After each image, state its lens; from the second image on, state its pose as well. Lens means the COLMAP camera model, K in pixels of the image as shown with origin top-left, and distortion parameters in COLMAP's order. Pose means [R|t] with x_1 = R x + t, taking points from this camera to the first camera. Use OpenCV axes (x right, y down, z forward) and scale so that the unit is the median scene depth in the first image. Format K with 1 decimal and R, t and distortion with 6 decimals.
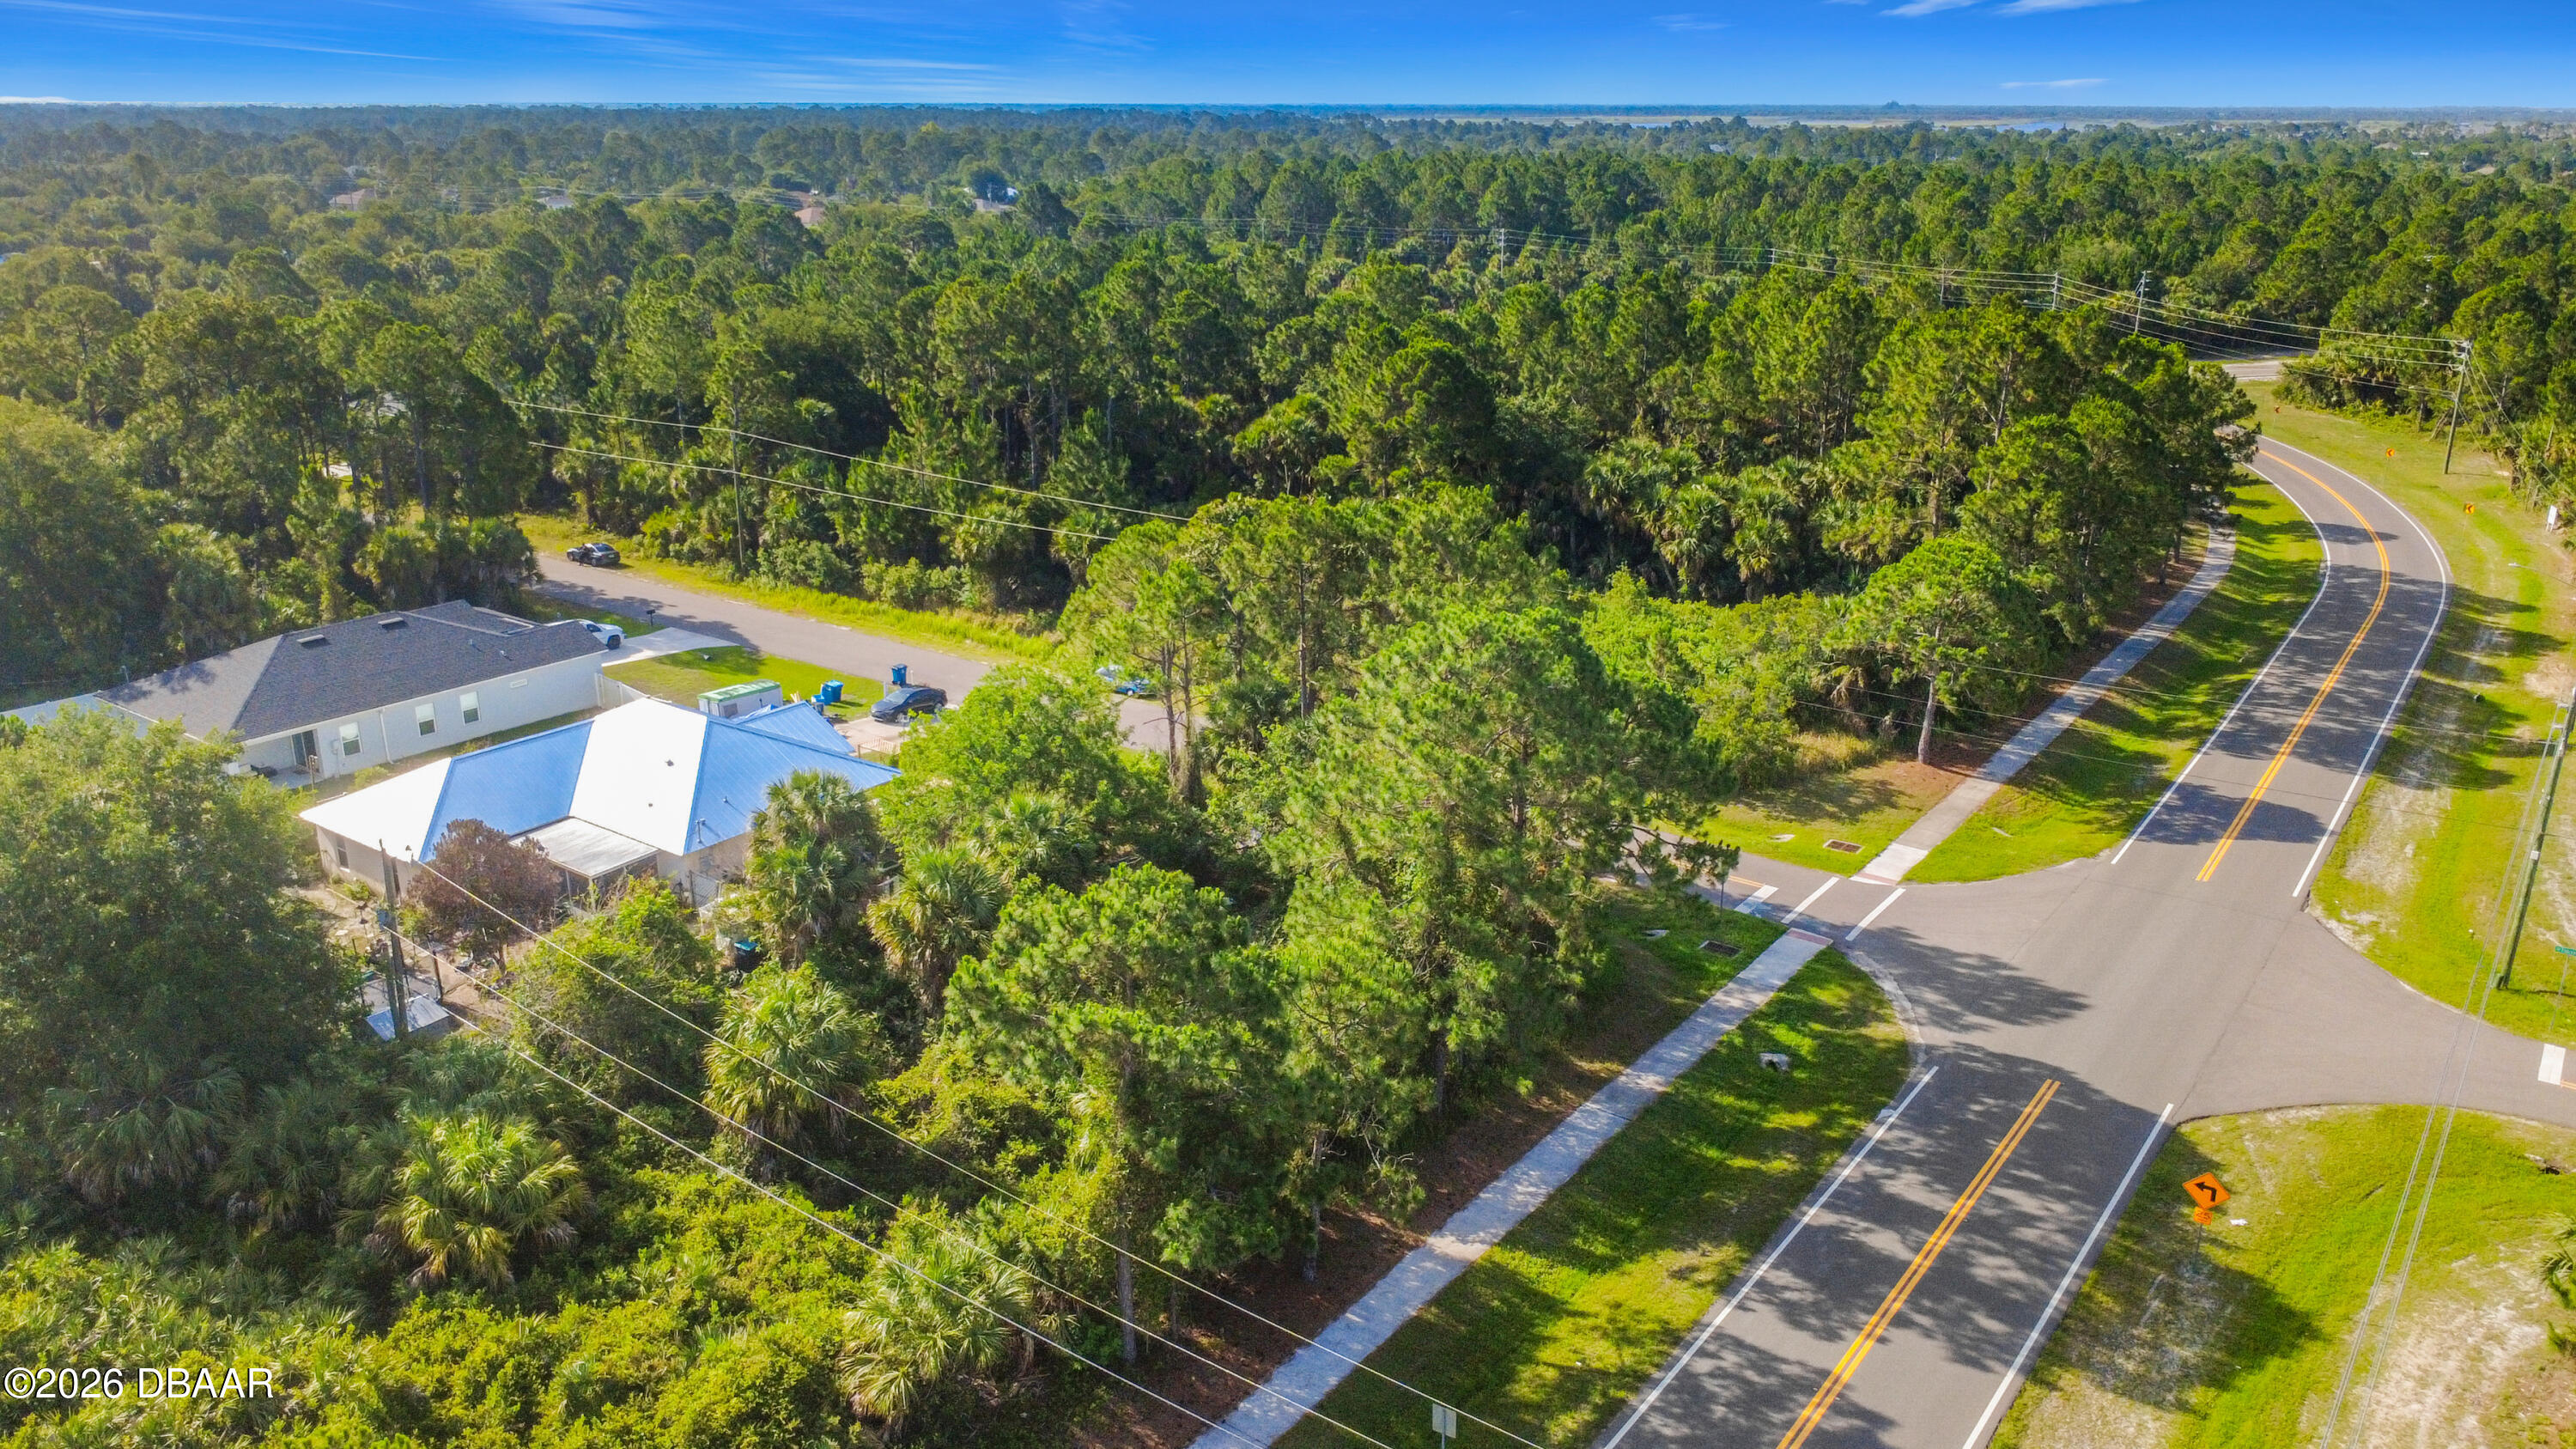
lens RADIAL K [[1870.9, 0, 1278.8], [0, 1870.9, 732.3], [0, 0, 1]] dist [0.002804, 0.000780]
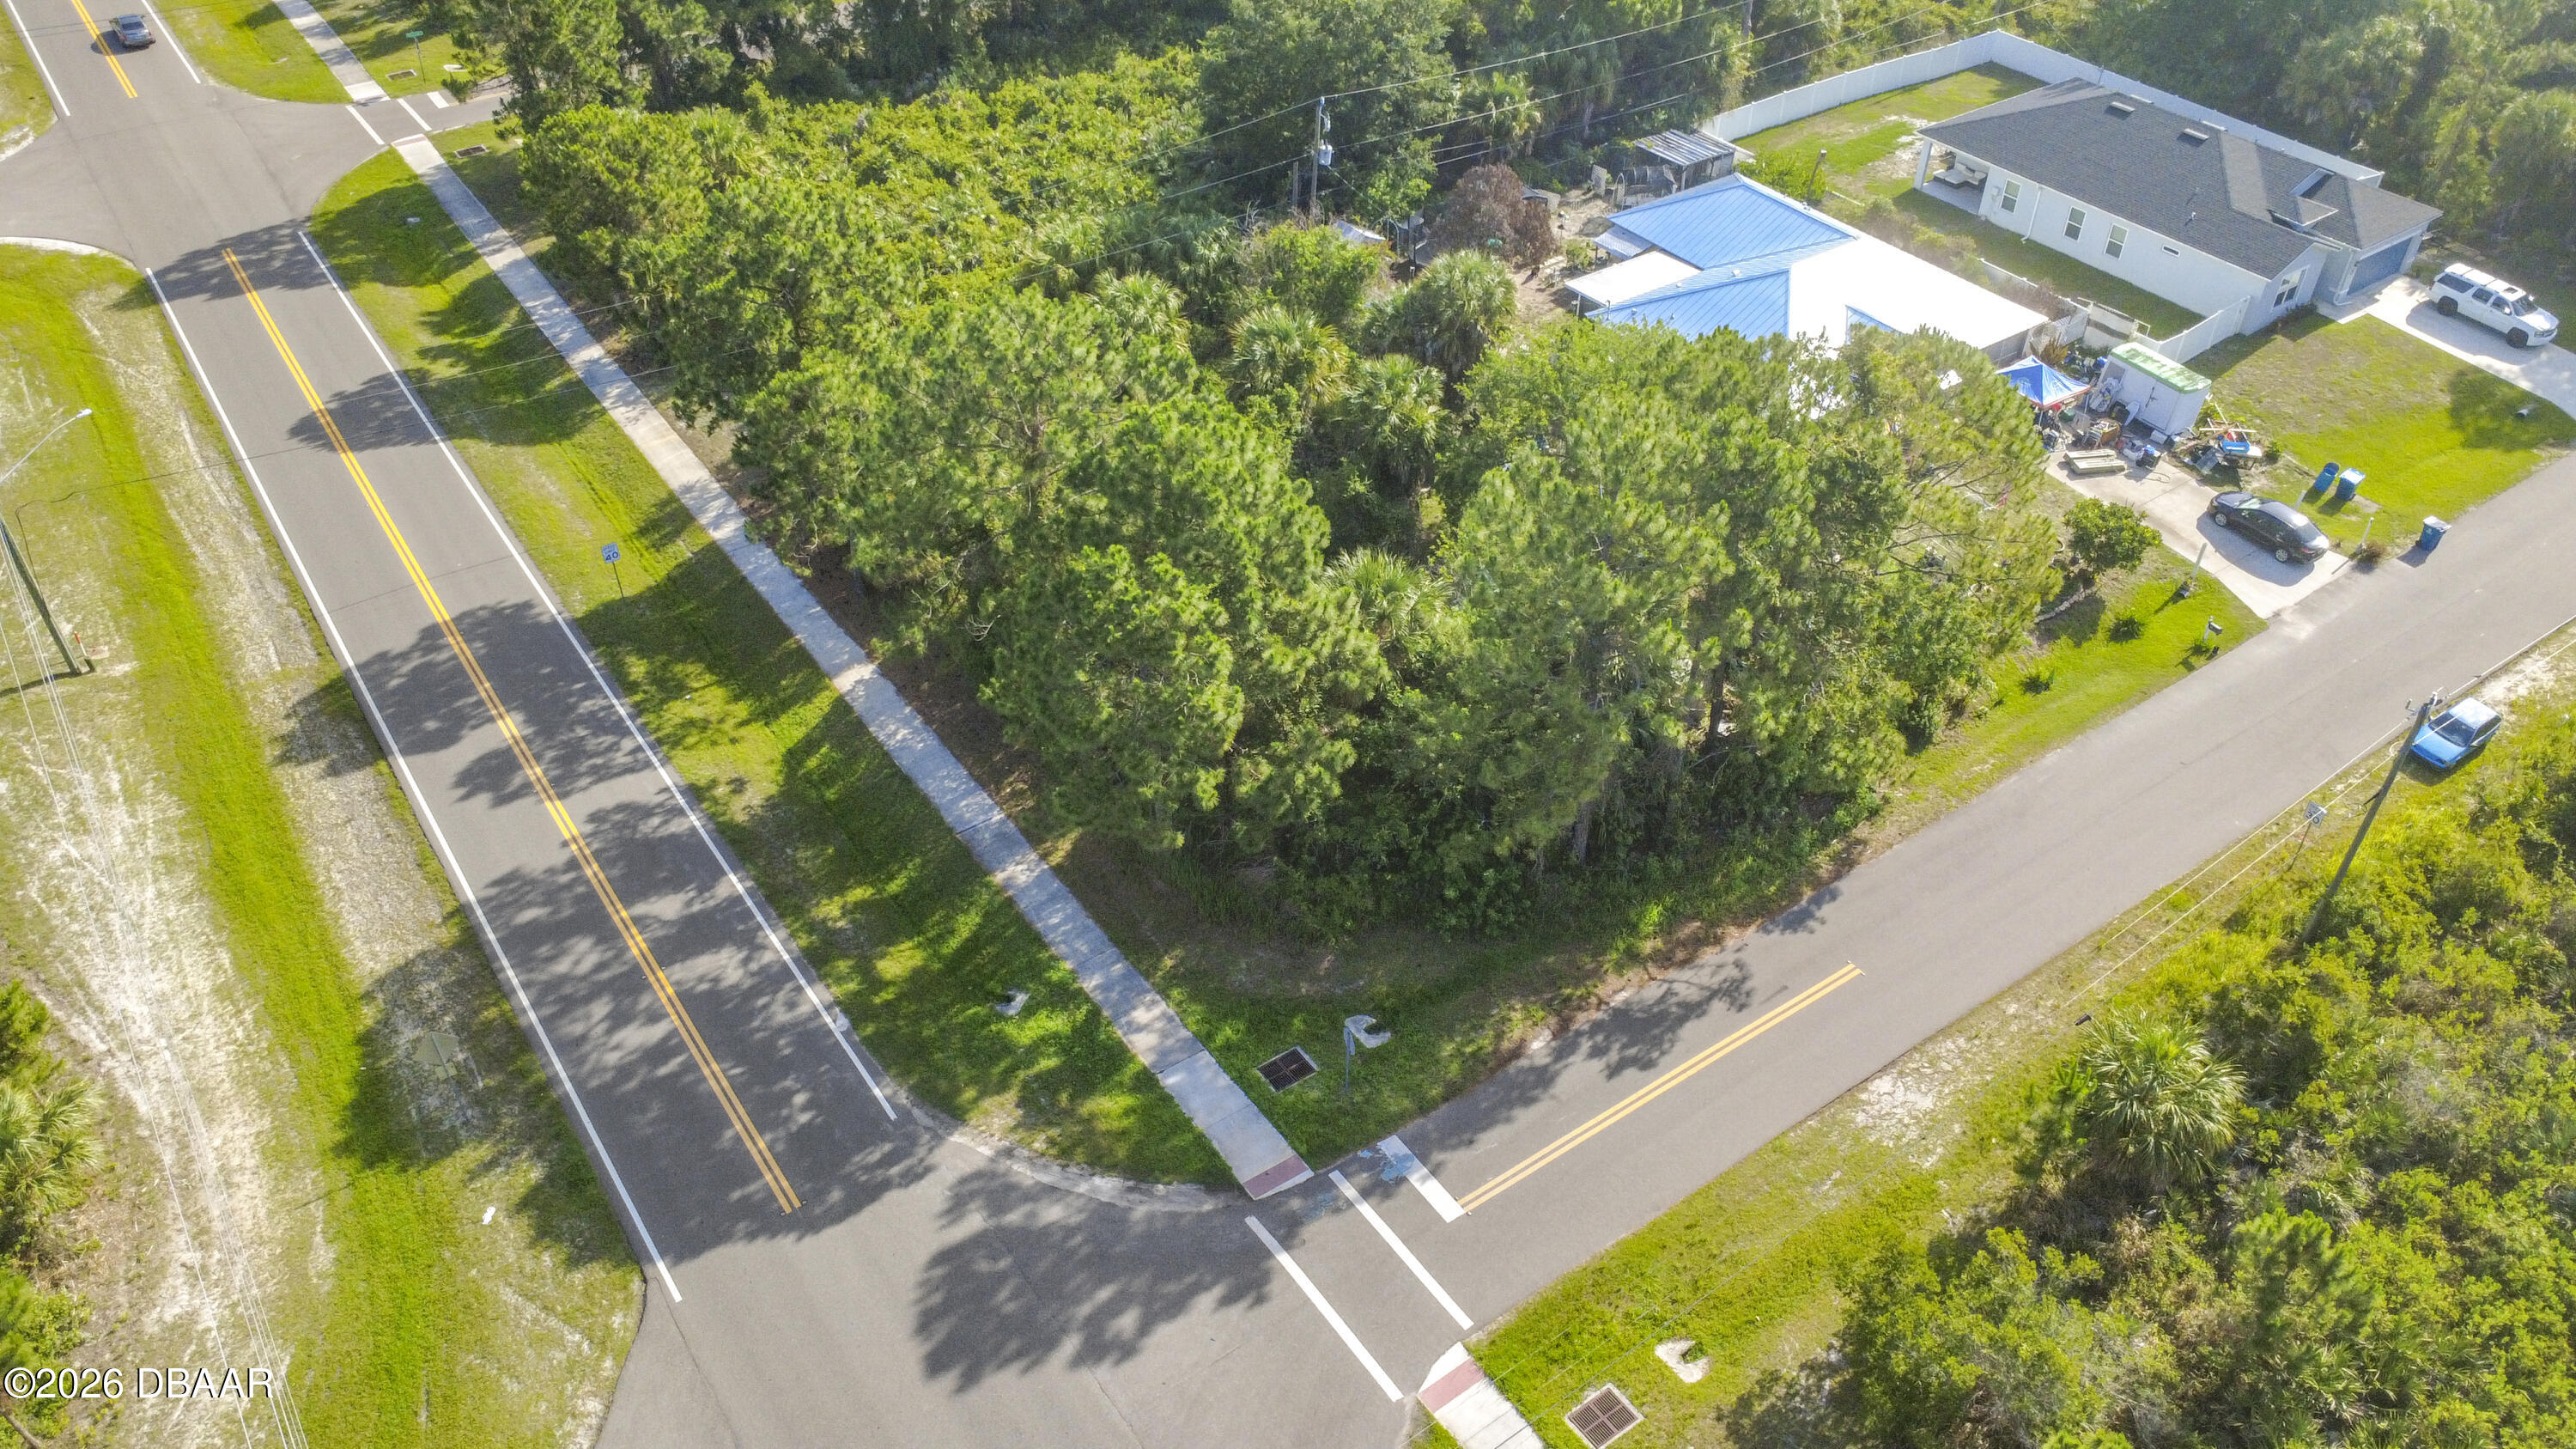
lens RADIAL K [[1875.3, 0, 1288.0], [0, 1875.3, 724.5], [0, 0, 1]] dist [-0.000325, 0.000535]
pose [[-0.310459, 0.607277, -0.731321, 0.760175], [-0.306119, 0.664482, 0.681729, -0.519921], [0.899948, 0.435520, -0.020396, 1.057013]]
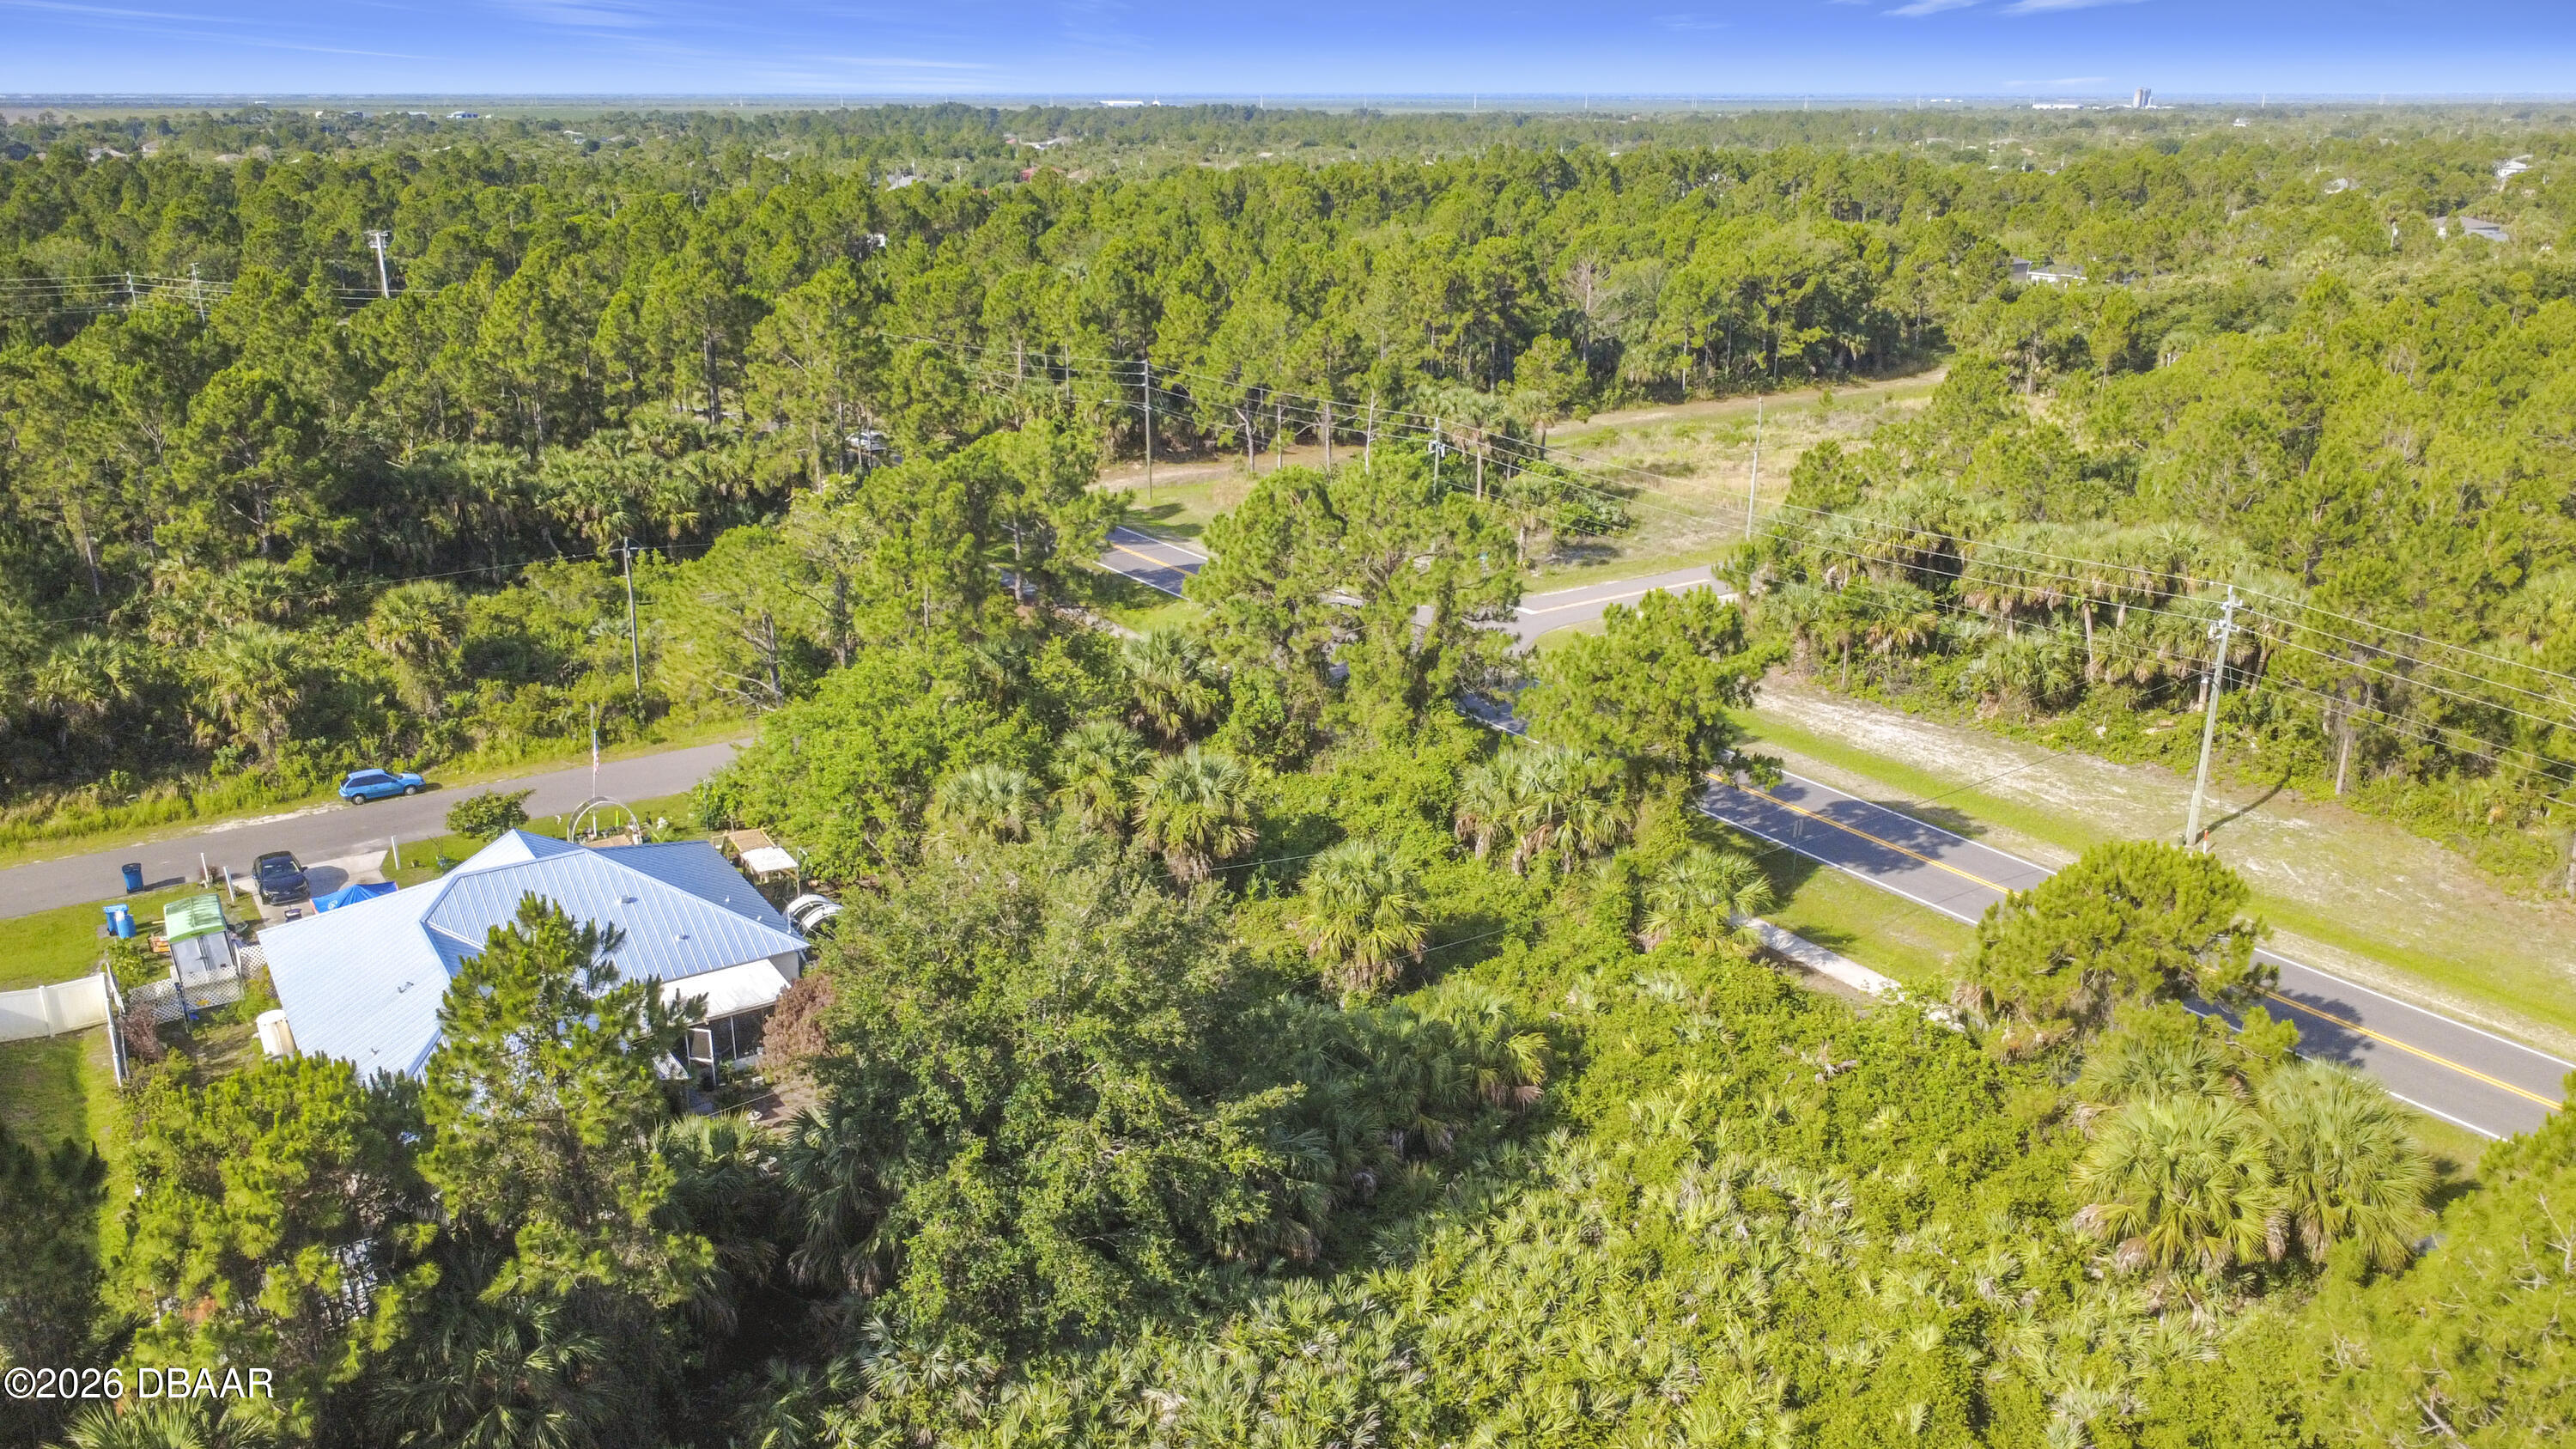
lens RADIAL K [[1913.8, 0, 1284.1], [0, 1913.8, 730.1], [0, 0, 1]] dist [0.000861, -0.003746]
pose [[0.338421, -0.299412, 0.892089, -1.121207], [0.300953, 0.932674, 0.198864, -0.157473], [-0.891571, 0.201177, 0.405745, 0.440675]]
